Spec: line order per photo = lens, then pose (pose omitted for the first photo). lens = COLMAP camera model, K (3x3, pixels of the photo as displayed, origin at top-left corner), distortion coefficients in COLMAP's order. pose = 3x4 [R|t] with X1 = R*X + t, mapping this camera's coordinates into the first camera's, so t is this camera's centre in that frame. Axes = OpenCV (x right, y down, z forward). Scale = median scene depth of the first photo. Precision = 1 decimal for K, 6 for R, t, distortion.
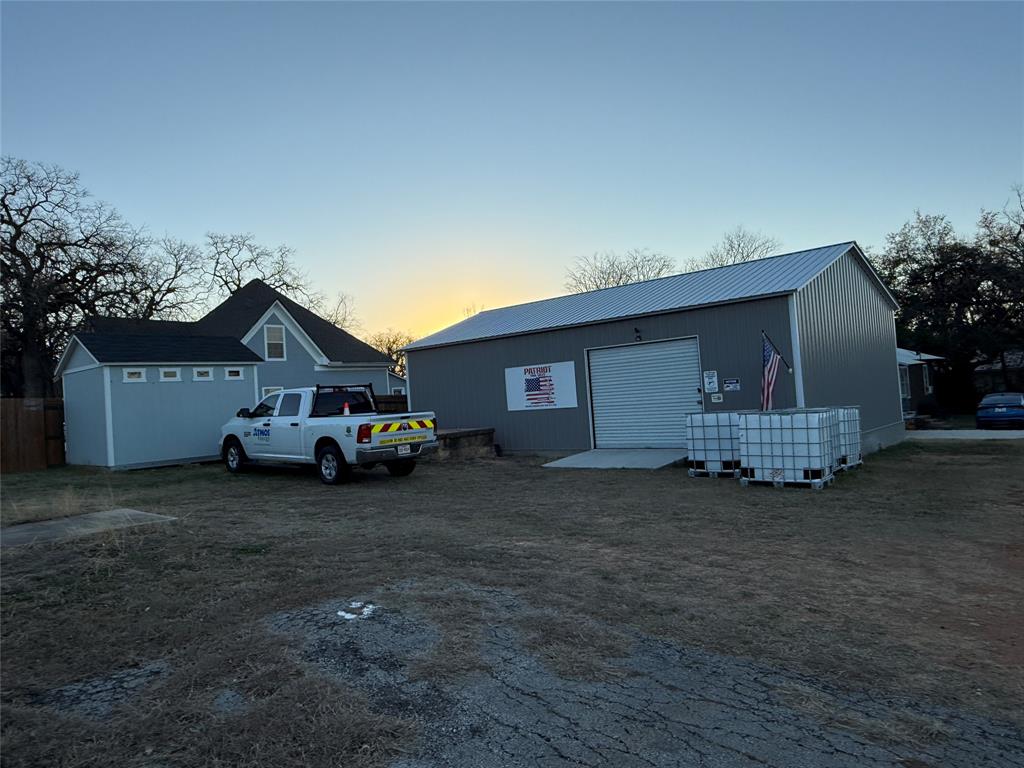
lens RADIAL K [[681.8, 0, 508.2], [0, 681.8, 390.8], [0, 0, 1]] dist [0.001791, -0.000236]
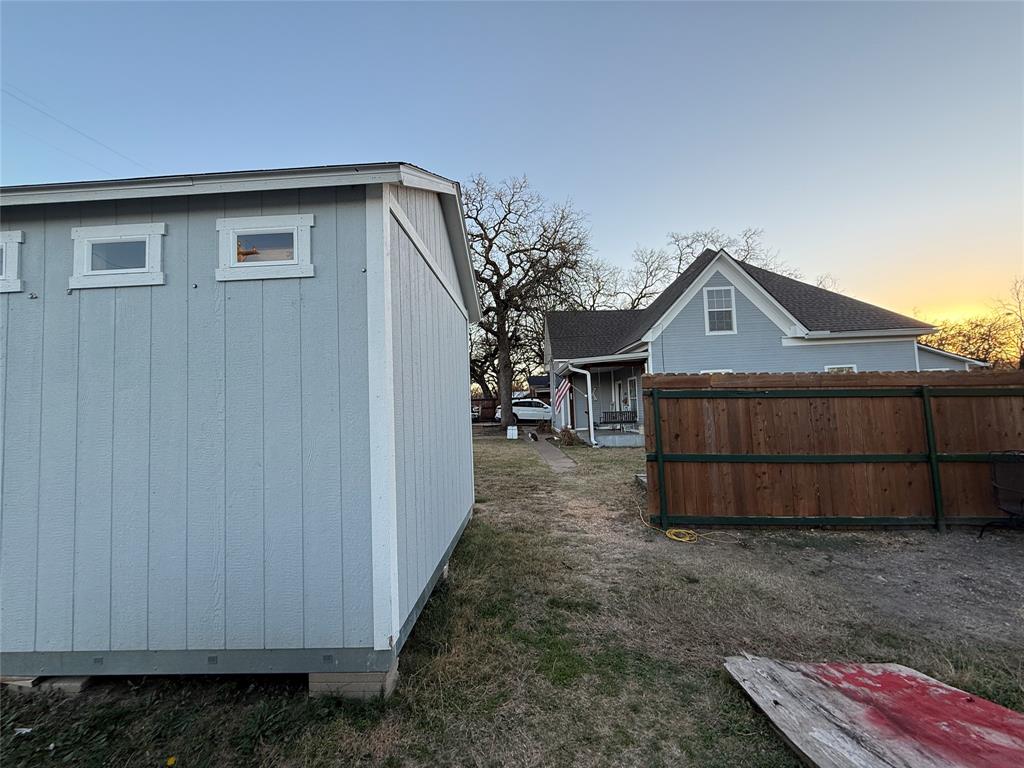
lens RADIAL K [[407.2, 0, 509.9], [0, 407.2, 386.1], [0, 0, 1]] dist [0.001309, -0.000905]
pose [[0.633796, -0.003096, -0.773494, -0.143807], [0.001300, 0.999995, -0.002938, 0.013265], [0.773499, 0.000857, 0.633797, 0.541759]]
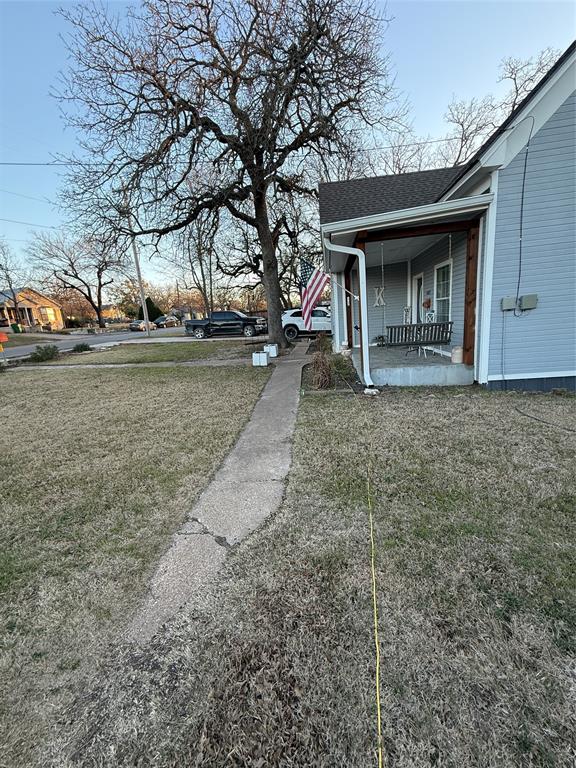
lens RADIAL K [[305.4, 0, 286.8], [0, 305.4, 382.4], [0, 0, 1]] dist [0.001309, -0.000905]
pose [[0.534984, 0.195035, -0.822042, -0.299040], [0.050566, 0.963854, 0.261588, 0.021463], [0.843348, -0.181513, 0.505784, 0.753532]]
